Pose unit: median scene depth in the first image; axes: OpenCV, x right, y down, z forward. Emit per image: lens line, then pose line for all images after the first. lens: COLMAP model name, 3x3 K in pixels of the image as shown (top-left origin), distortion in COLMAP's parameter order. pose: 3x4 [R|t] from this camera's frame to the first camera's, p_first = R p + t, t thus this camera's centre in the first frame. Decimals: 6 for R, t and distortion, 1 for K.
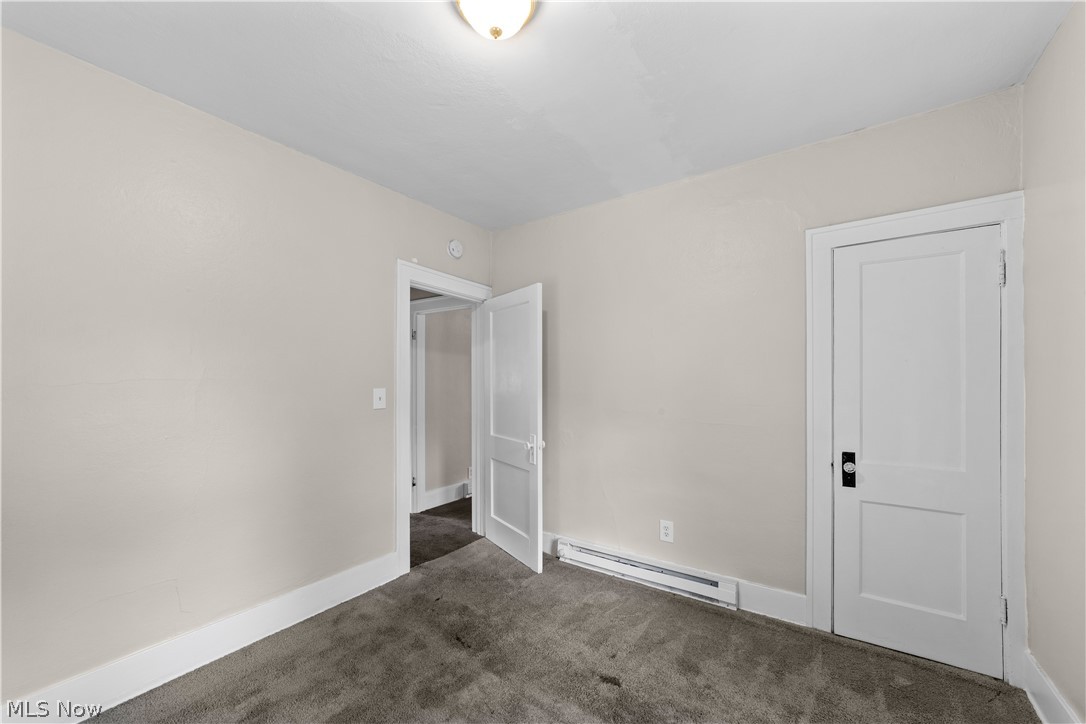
lens RADIAL K [[419.6, 0, 540.2], [0, 419.6, 377.9], [0, 0, 1]] dist [0.000555, 0.000425]
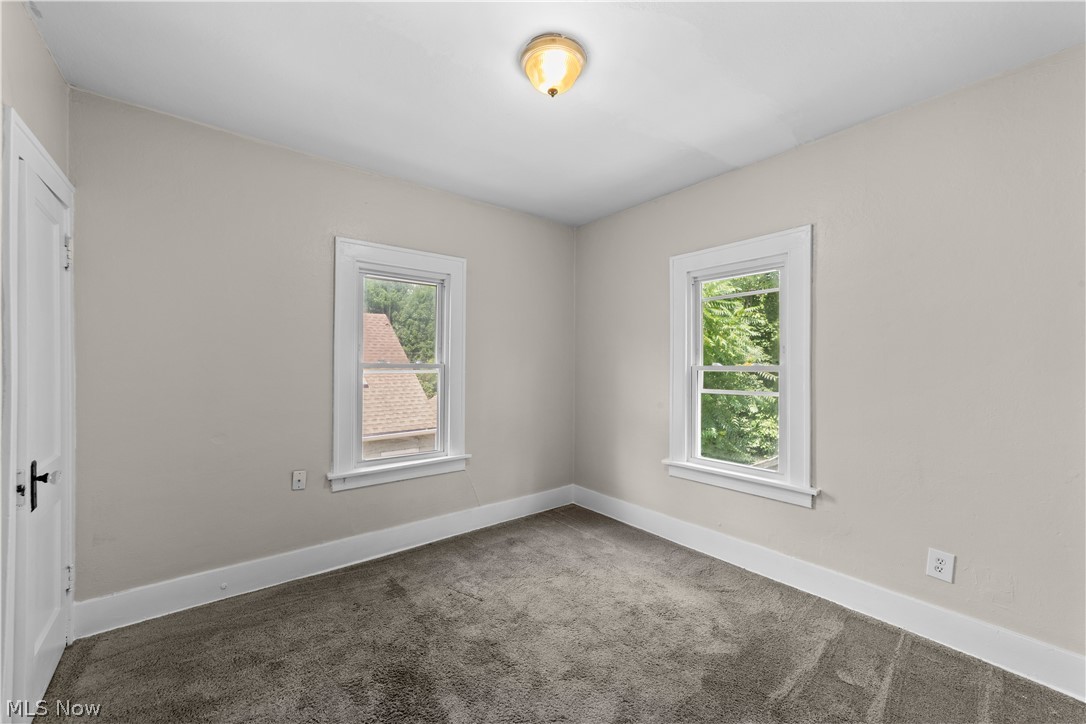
lens RADIAL K [[414.5, 0, 538.2], [0, 414.5, 364.1], [0, 0, 1]] dist [-0.000759, -0.000064]
pose [[-0.958789, 0.005160, 0.284071, -0.254672], [0.001424, 0.999910, -0.013355, 0.023146], [-0.284114, -0.012400, -0.958710, 1.319782]]
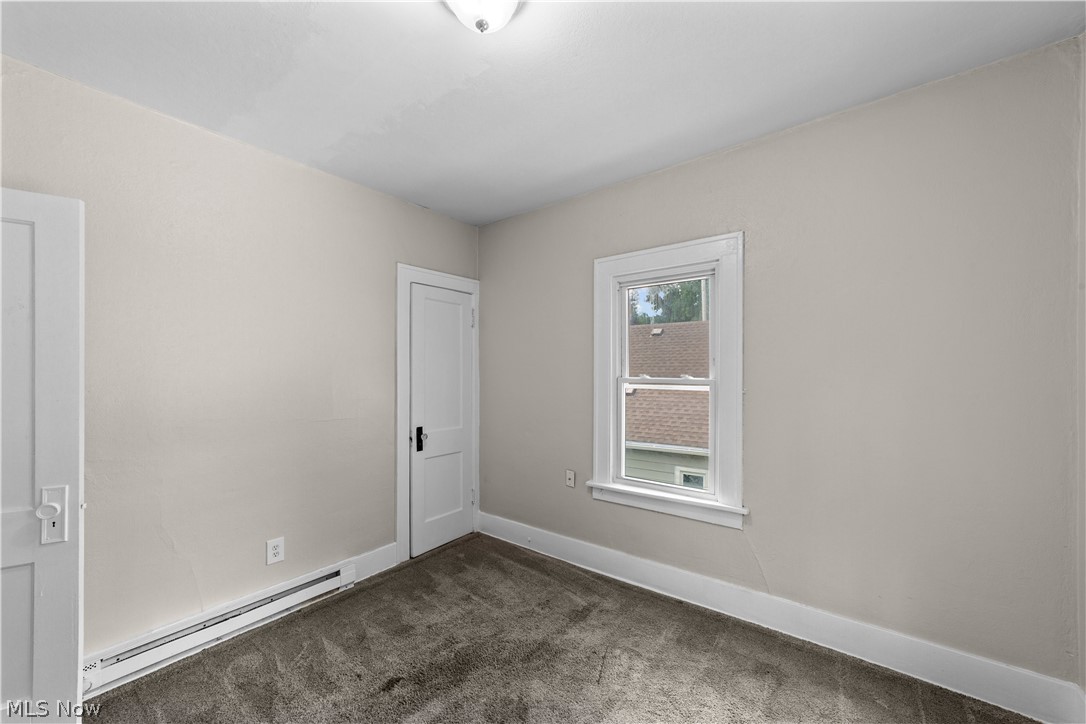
lens RADIAL K [[416.0, 0, 539.6], [0, 416.0, 373.0], [0, 0, 1]] dist [-0.019002, 0.008865]
pose [[0.042405, 0.004848, 0.999089, -0.624346], [-0.007838, 0.999959, -0.004519, -0.005020], [-0.999070, -0.007640, 0.042441, 0.489775]]
